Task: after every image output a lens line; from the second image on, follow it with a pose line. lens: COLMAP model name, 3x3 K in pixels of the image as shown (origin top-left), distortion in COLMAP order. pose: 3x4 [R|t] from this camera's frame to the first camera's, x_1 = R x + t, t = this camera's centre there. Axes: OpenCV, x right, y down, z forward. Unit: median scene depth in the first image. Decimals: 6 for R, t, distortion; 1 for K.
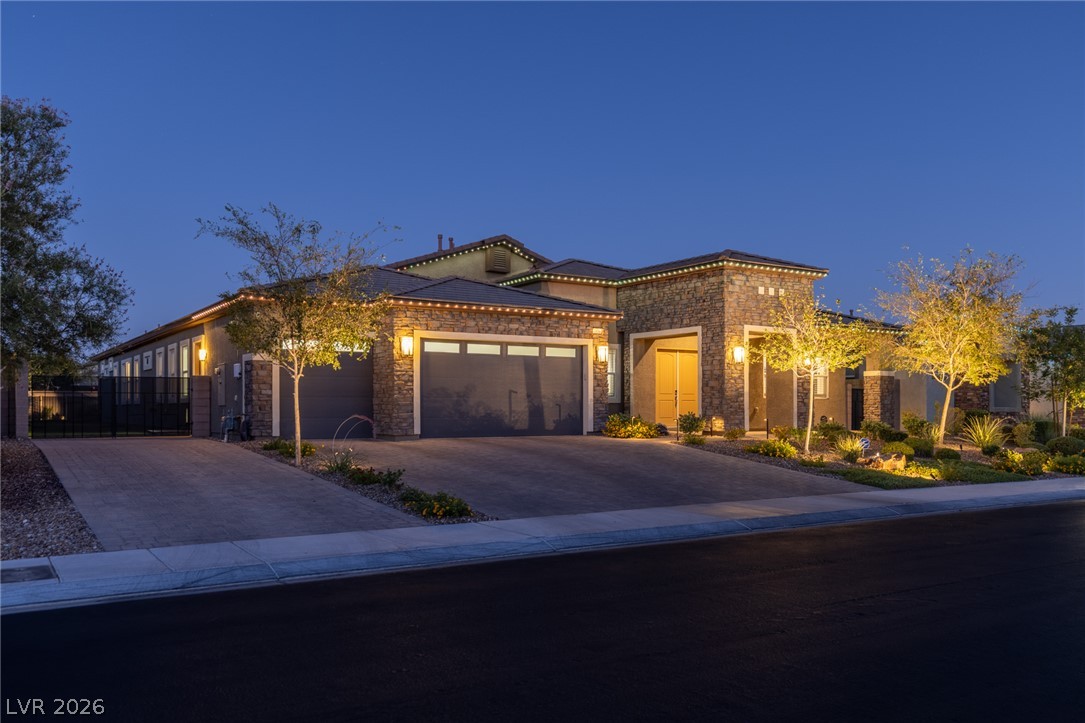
lens RADIAL K [[868.3, 0, 542.5], [0, 868.3, 361.5], [0, 0, 1]] dist [0.002698, 0.000690]
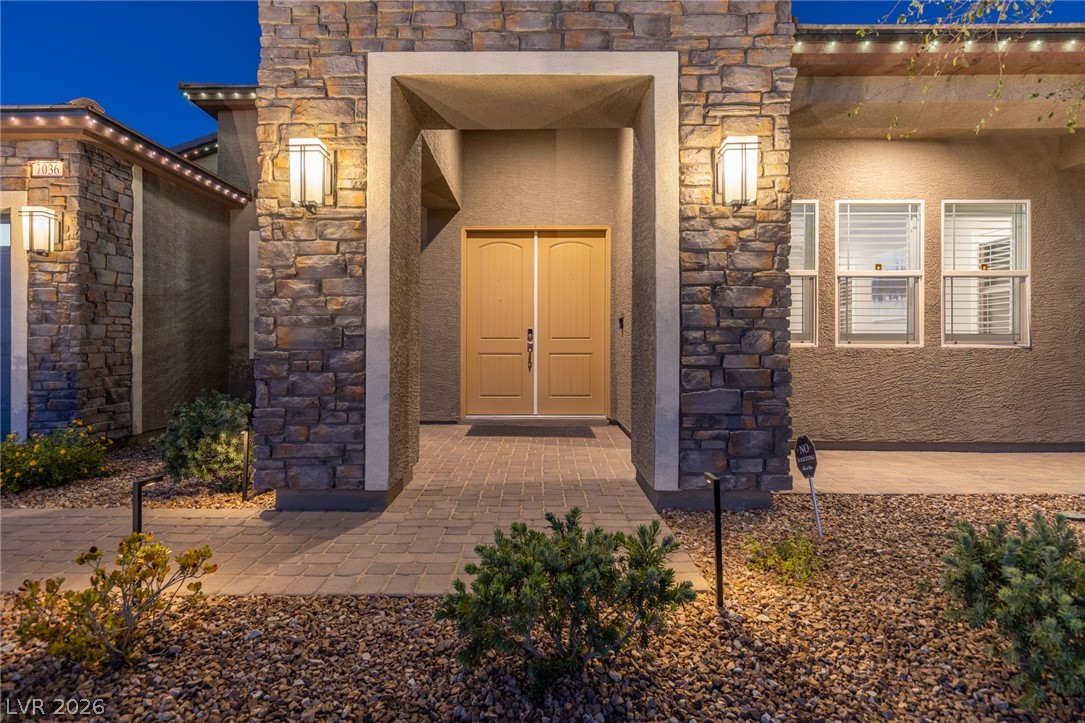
lens RADIAL K [[615.9, 0, 539.4], [0, 615.9, 343.3], [0, 0, 1]] dist [-0.001926, 0.000014]
pose [[0.836120, -0.008675, -0.548478, 0.375095], [0.032124, 0.998933, 0.033171, 0.035643], [0.547605, -0.045355, 0.835507, 0.899280]]
